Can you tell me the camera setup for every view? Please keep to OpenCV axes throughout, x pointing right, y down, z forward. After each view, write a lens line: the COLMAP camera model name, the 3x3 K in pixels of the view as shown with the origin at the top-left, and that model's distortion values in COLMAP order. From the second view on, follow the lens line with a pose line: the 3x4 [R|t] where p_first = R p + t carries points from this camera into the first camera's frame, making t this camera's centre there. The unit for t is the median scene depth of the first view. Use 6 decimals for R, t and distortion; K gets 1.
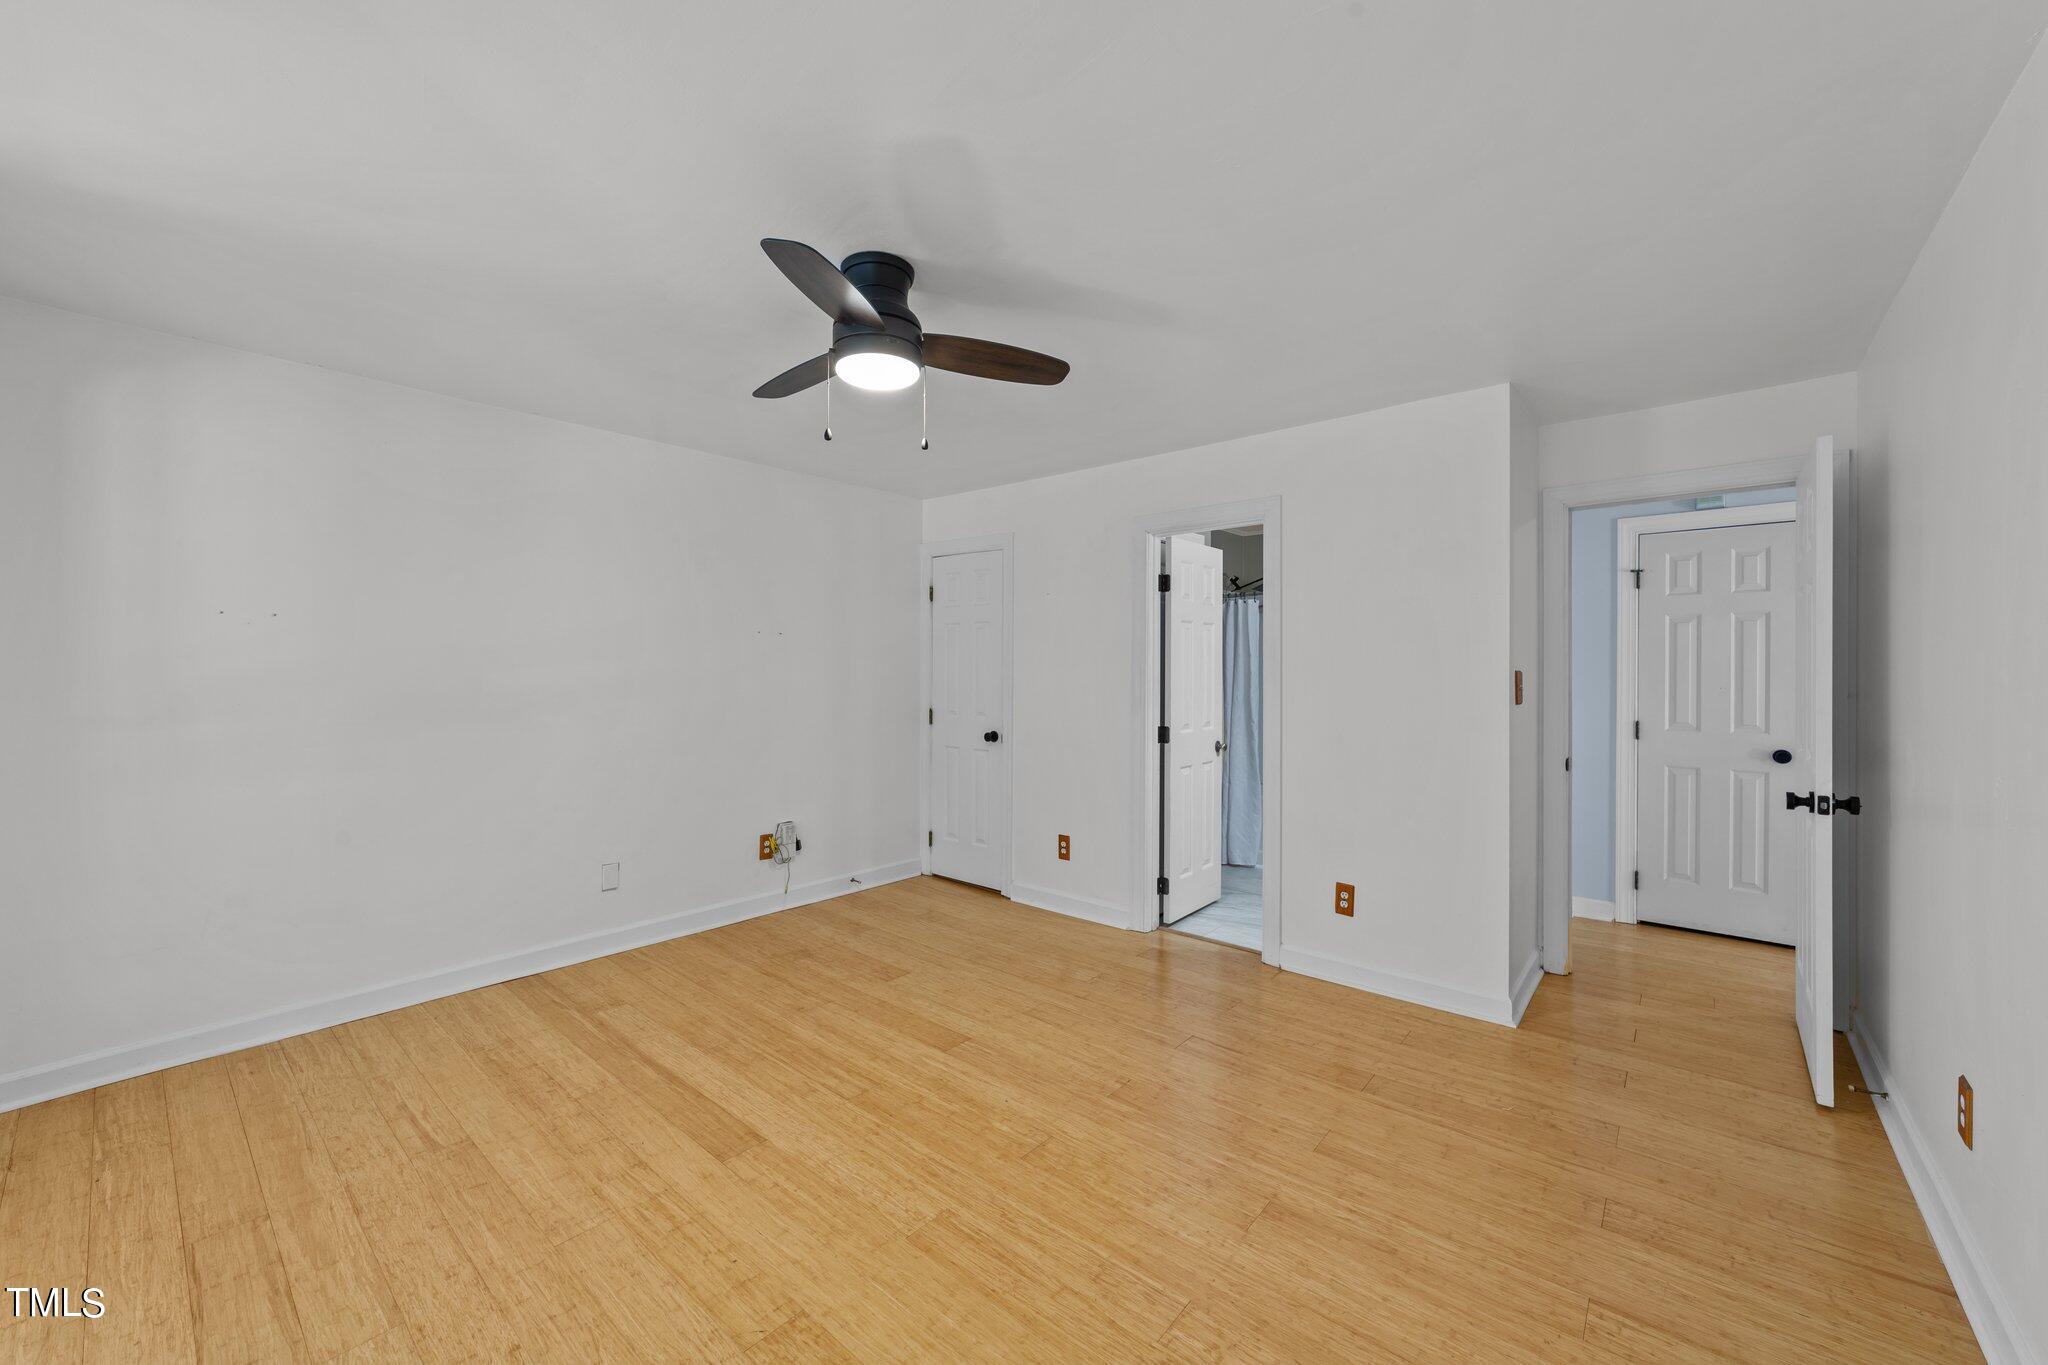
lens RADIAL K [[783.1, 0, 1024.0], [0, 783.1, 682.5], [0, 0, 1]] dist [-0.010596, 0.000604]
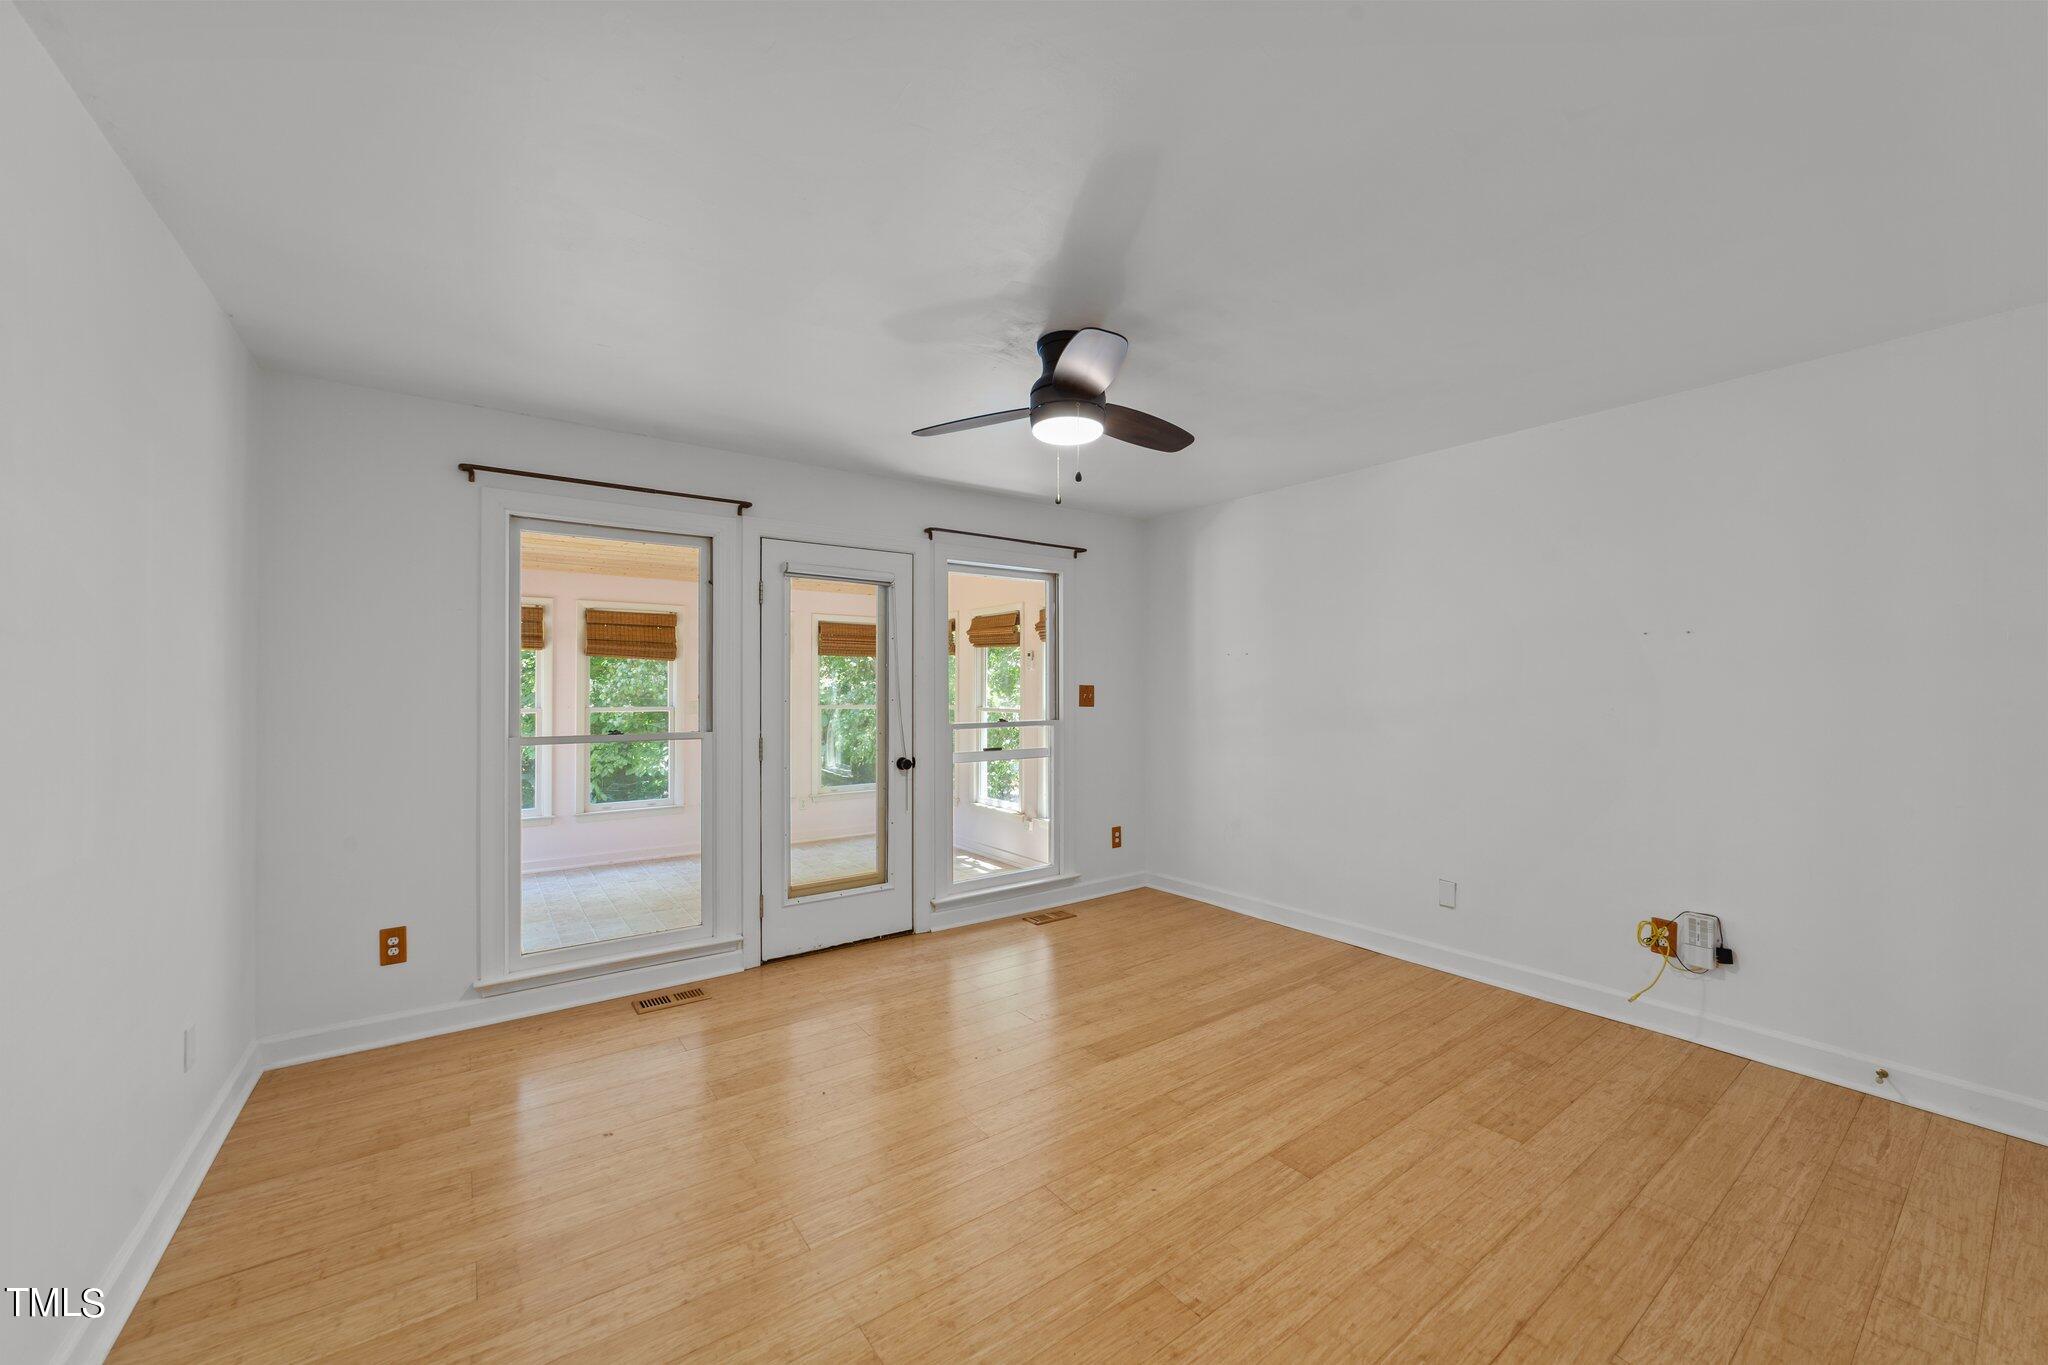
lens RADIAL K [[783.1, 0, 1024.0], [0, 783.1, 682.5], [0, 0, 1]] dist [-0.010596, 0.000604]
pose [[-0.229687, -0.008047, -0.973231, 0.724489], [-0.013901, 0.999891, -0.004987, -0.007797], [0.973165, 0.012383, -0.229774, 0.907747]]
